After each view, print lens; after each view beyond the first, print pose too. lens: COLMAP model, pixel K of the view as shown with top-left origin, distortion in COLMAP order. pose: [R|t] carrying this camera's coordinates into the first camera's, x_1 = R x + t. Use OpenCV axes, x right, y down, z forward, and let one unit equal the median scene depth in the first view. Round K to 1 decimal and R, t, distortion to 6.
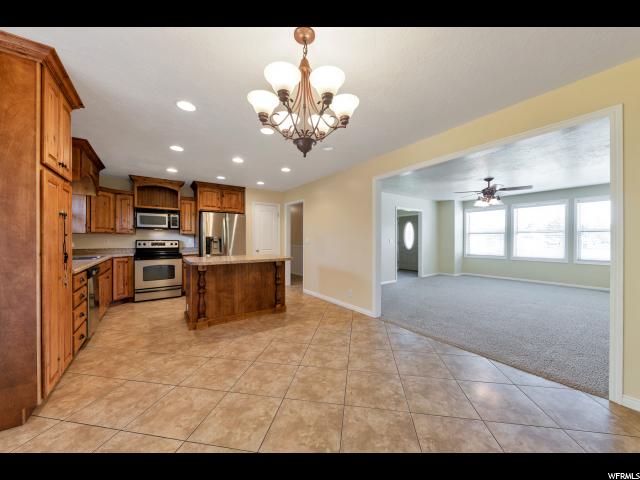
lens RADIAL K [[233.4, 0, 318.0], [0, 233.4, 239.8], [0, 0, 1]] dist [0.000131, 0.000031]
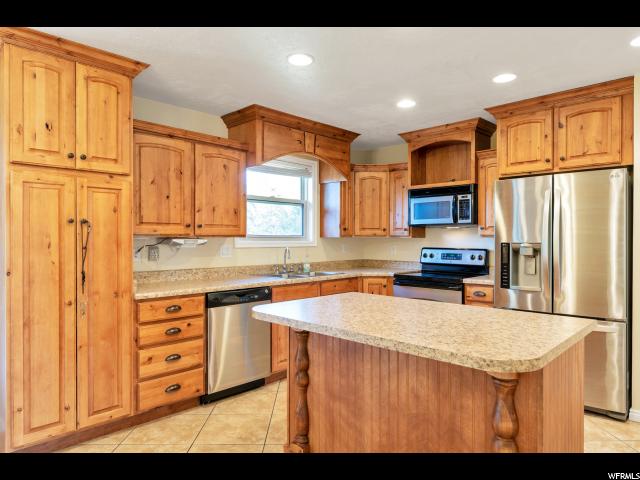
lens RADIAL K [[417.9, 0, 308.7], [0, 417.9, 239.5], [0, 0, 1]] dist [-0.006357, -0.004904]
pose [[0.183018, 0.000585, -0.983109, 0.167320], [0.000642, 1.000000, 0.000715, -0.021498], [0.983109, -0.000762, 0.183017, 0.621975]]
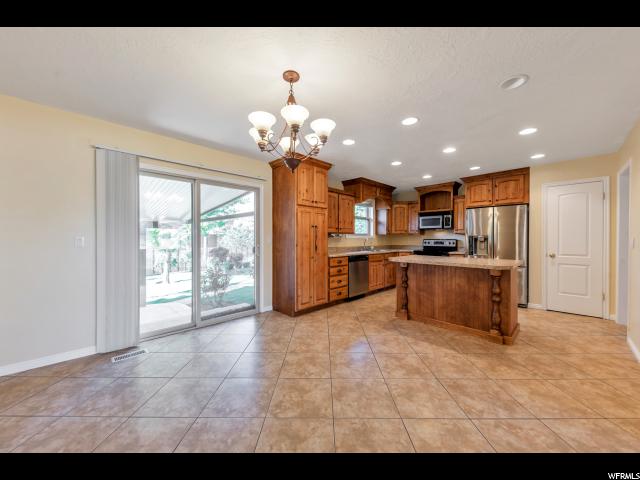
lens RADIAL K [[233.4, 0, 318.0], [0, 233.4, 239.8], [0, 0, 1]] dist [0.000131, 0.000031]
pose [[0.157616, 0.005041, -0.987488, 0.378833], [0.000078, 0.999987, 0.005118, -0.002517], [0.987500, -0.000884, 0.157614, 0.296747]]
